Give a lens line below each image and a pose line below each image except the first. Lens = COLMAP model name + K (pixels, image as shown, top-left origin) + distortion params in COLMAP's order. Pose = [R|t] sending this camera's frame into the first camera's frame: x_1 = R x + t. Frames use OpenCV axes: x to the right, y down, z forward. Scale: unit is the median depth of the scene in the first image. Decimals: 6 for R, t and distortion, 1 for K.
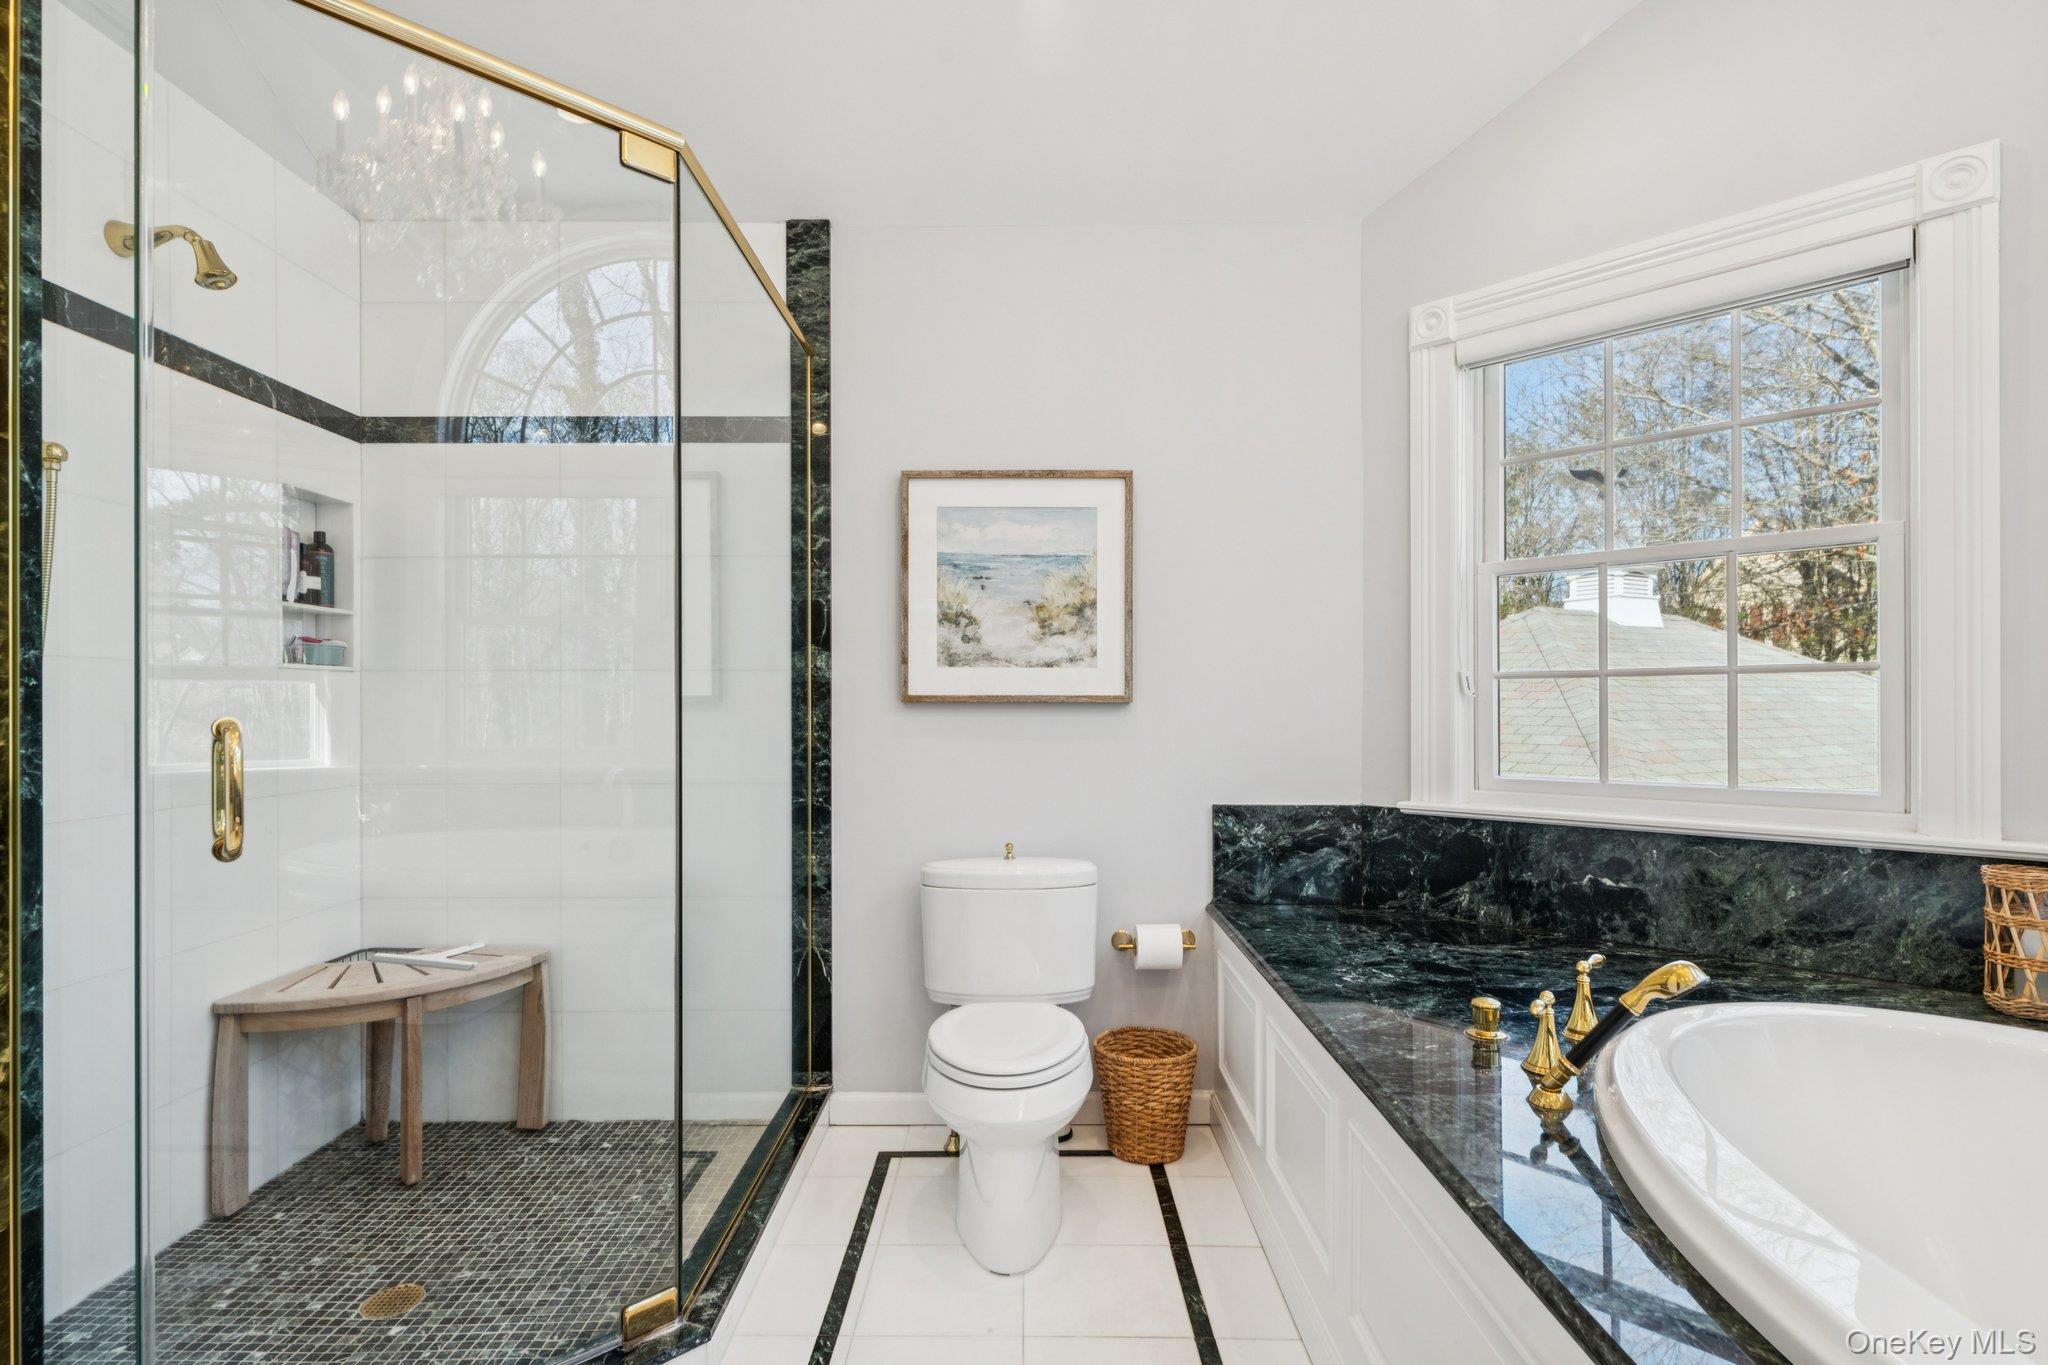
lens RADIAL K [[1004.3, 0, 1028.3], [0, 1004.3, 705.0], [0, 0, 1]] dist [0.002517, -0.001367]
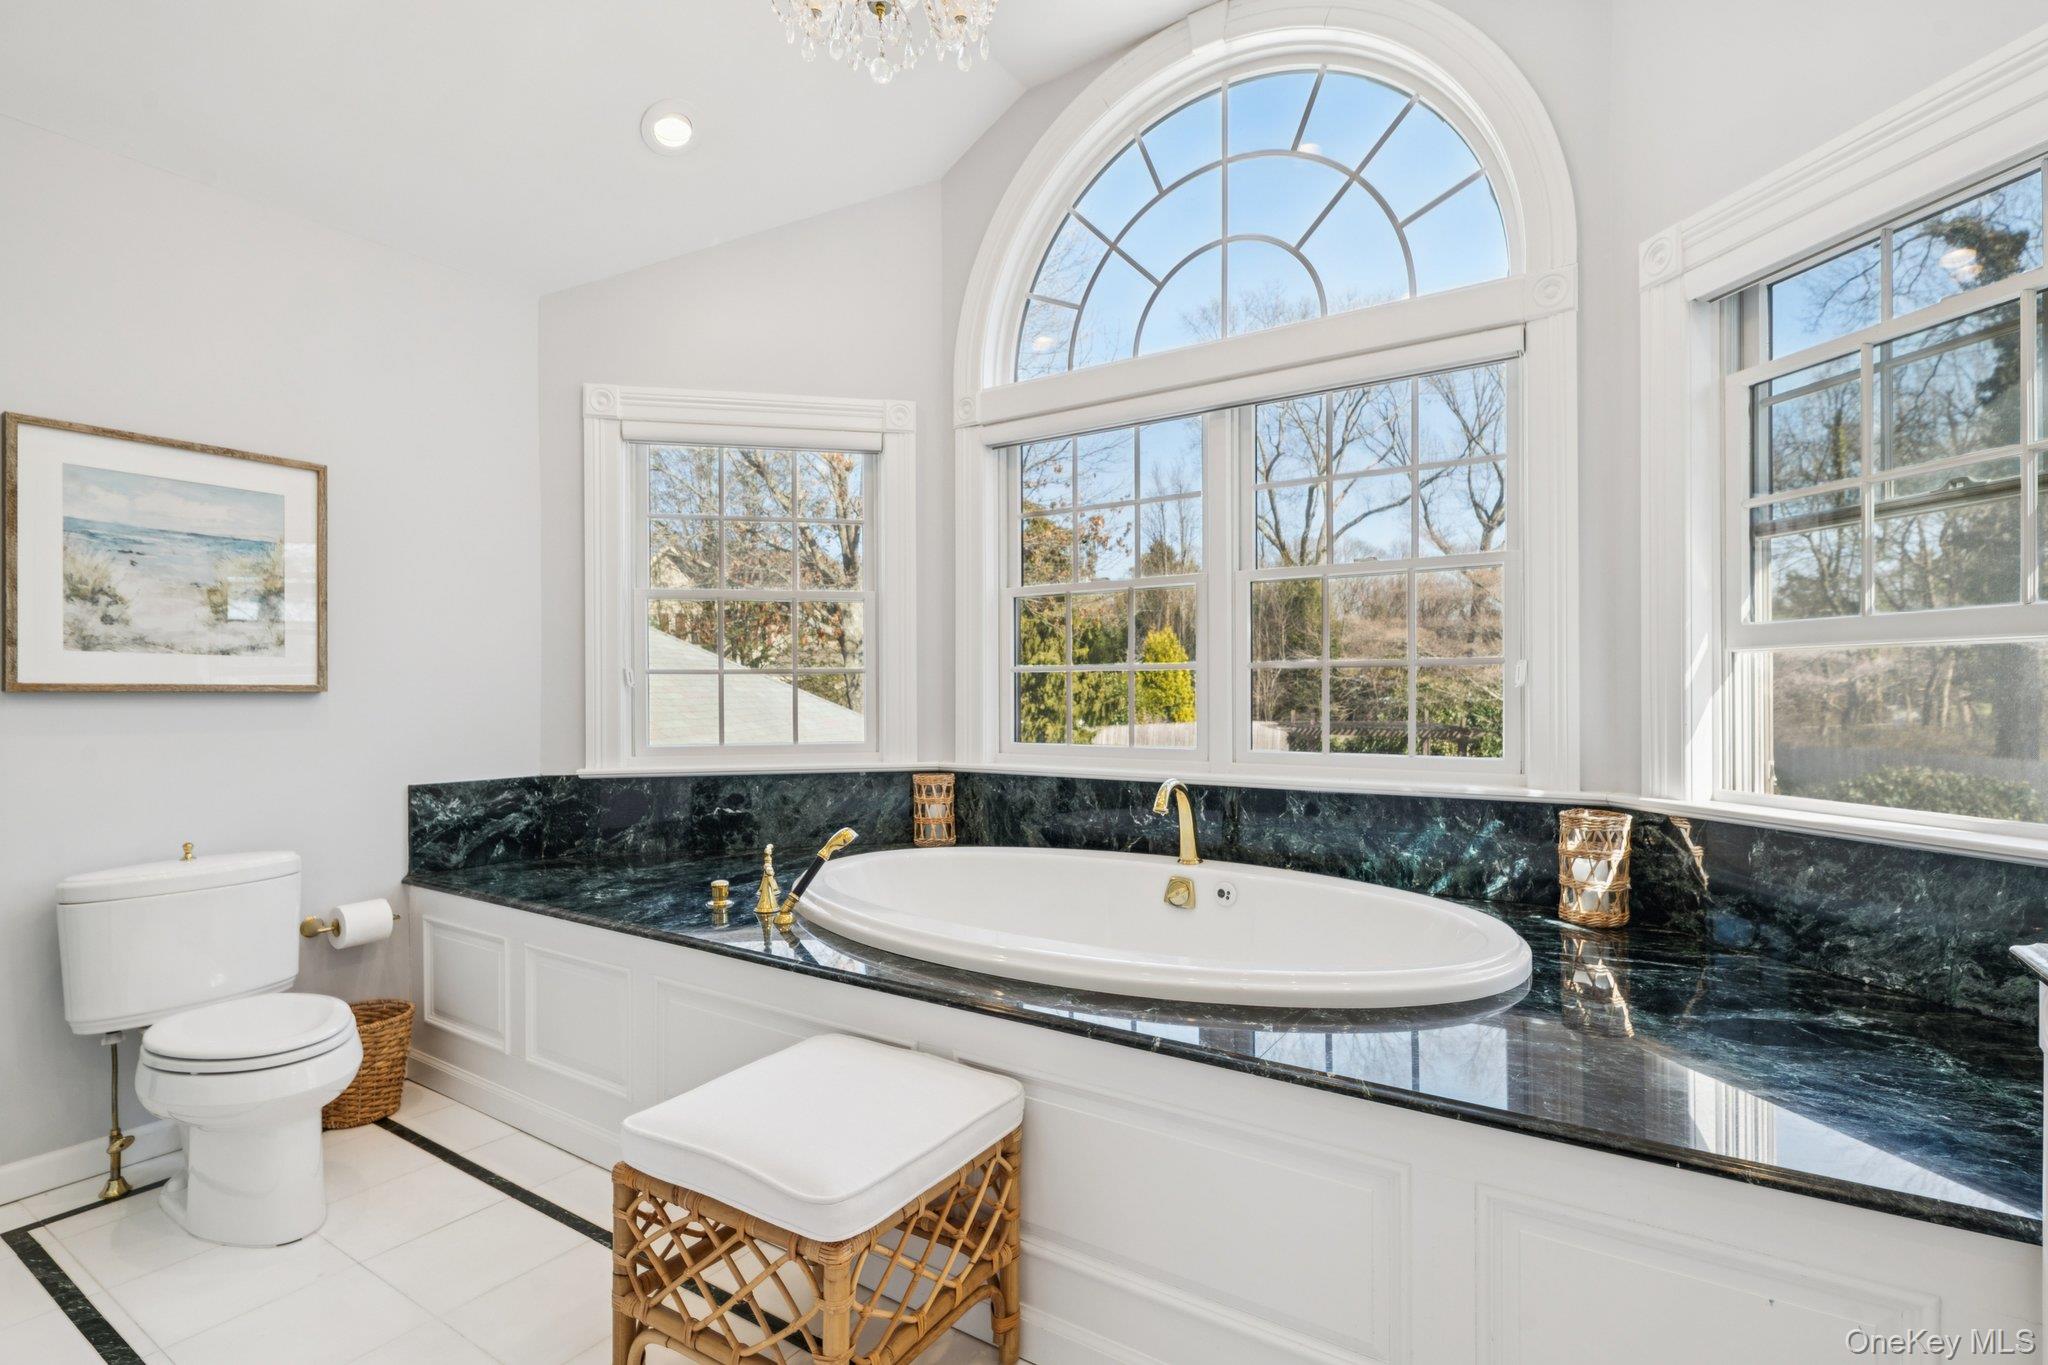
lens RADIAL K [[971.3, 0, 996.2], [0, 971.3, 694.6], [0, 0, 1]] dist [0.003052, -0.002946]
pose [[0.565043, -0.003053, 0.825055, -0.356654], [0.003648, 0.999993, 0.001202, 0.001846], [-0.825053, 0.002331, 0.565050, -0.135798]]
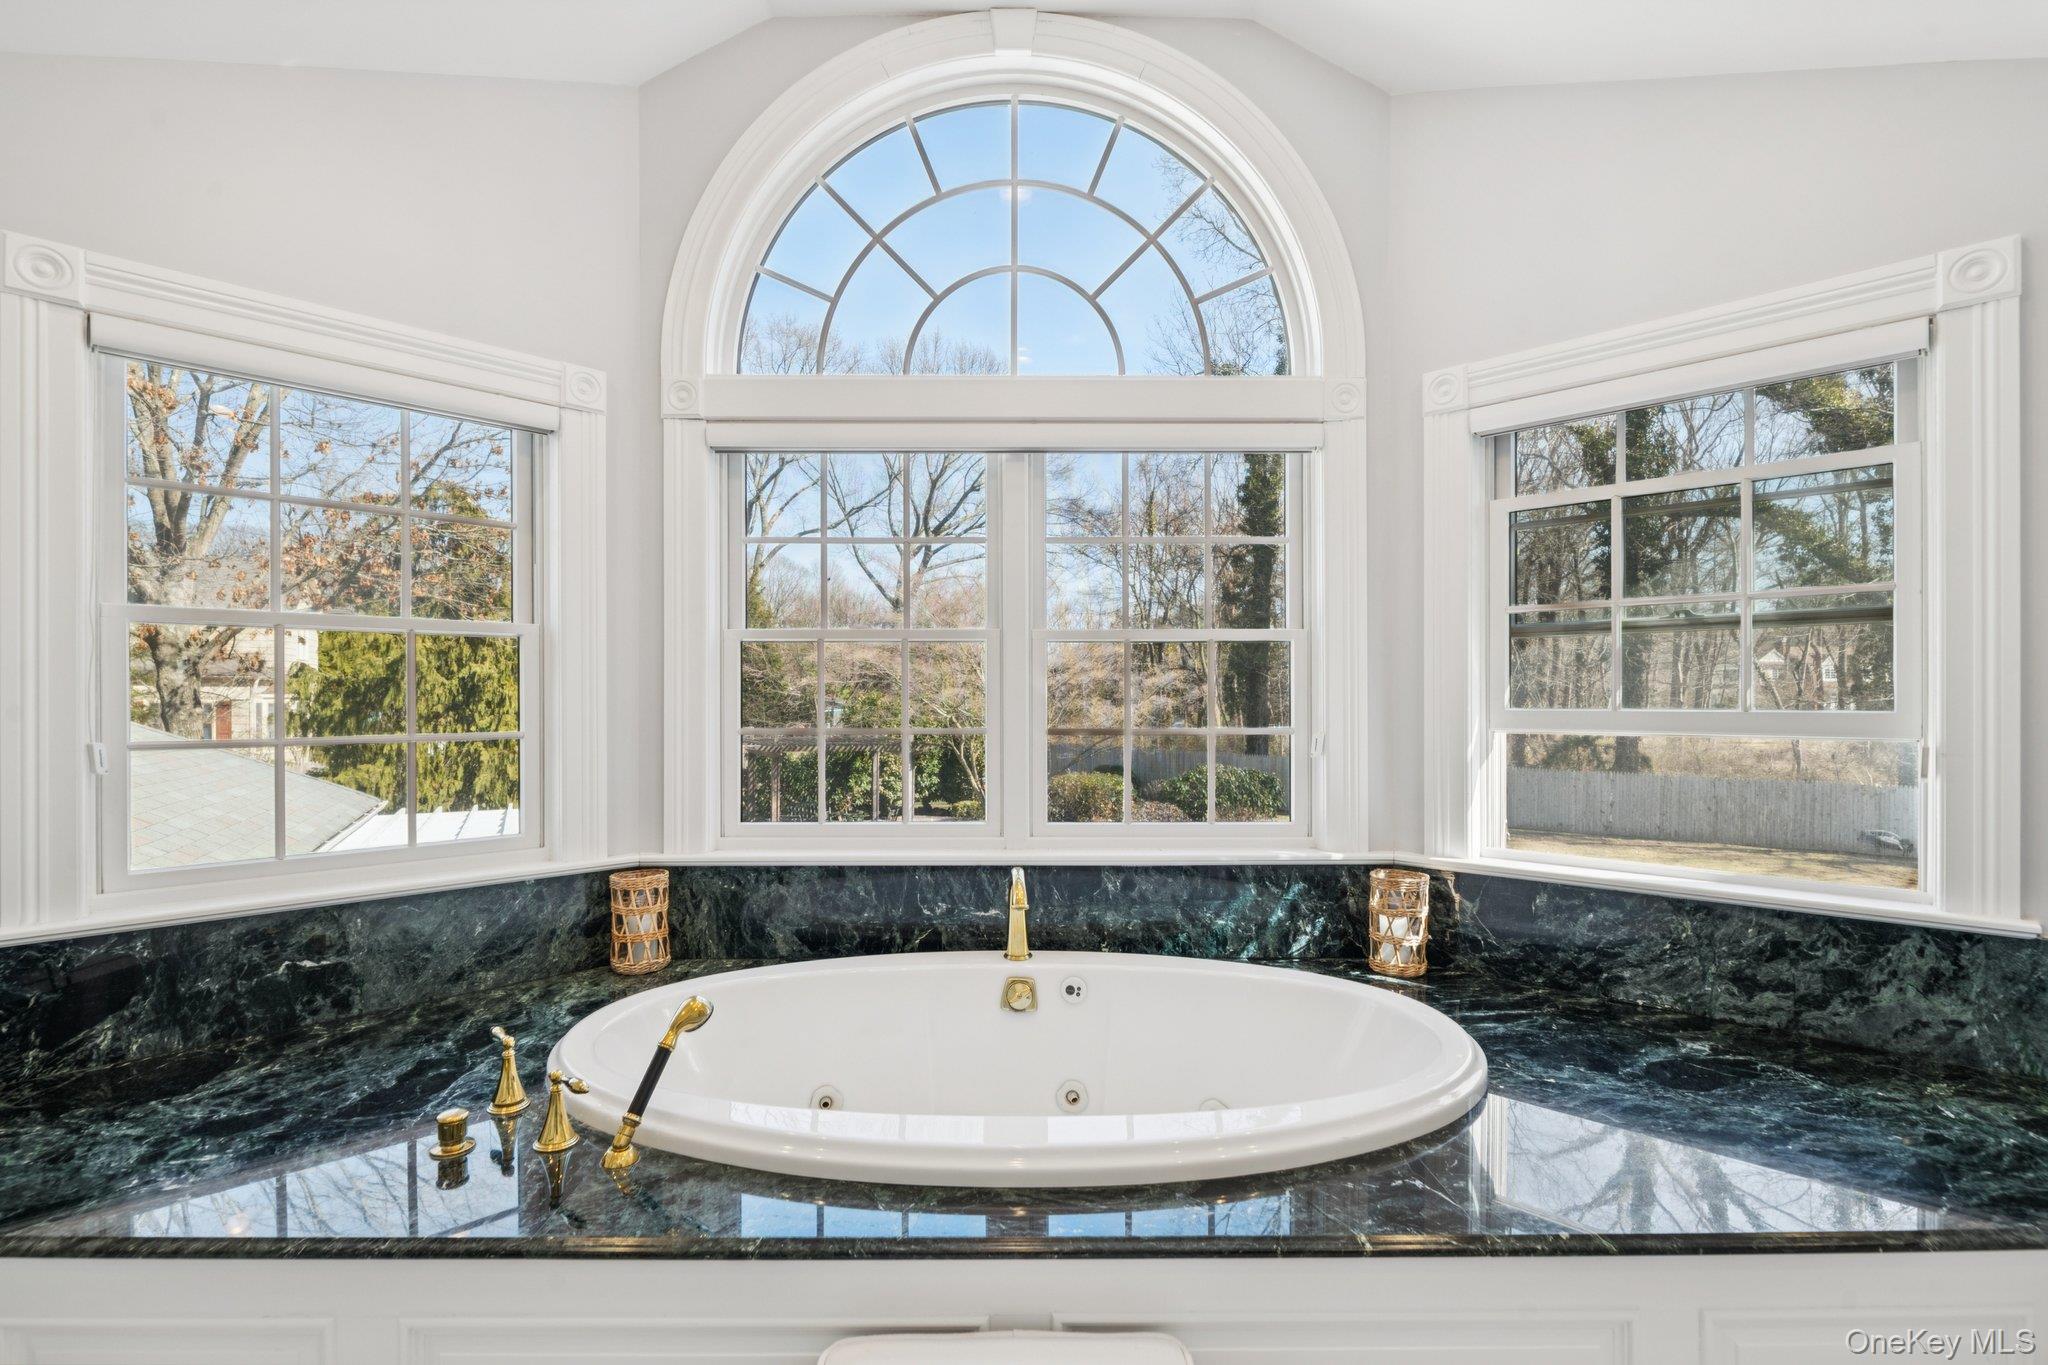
lens RADIAL K [[971.3, 0, 1006.7], [0, 971.3, 699.3], [0, 0, 1]] dist [0.003052, -0.002946]
pose [[-0.001007, 0.001242, 0.999999, -0.309681], [0.003463, 0.999993, -0.001238, -0.063712], [-0.999993, 0.003462, -0.001011, 0.305025]]
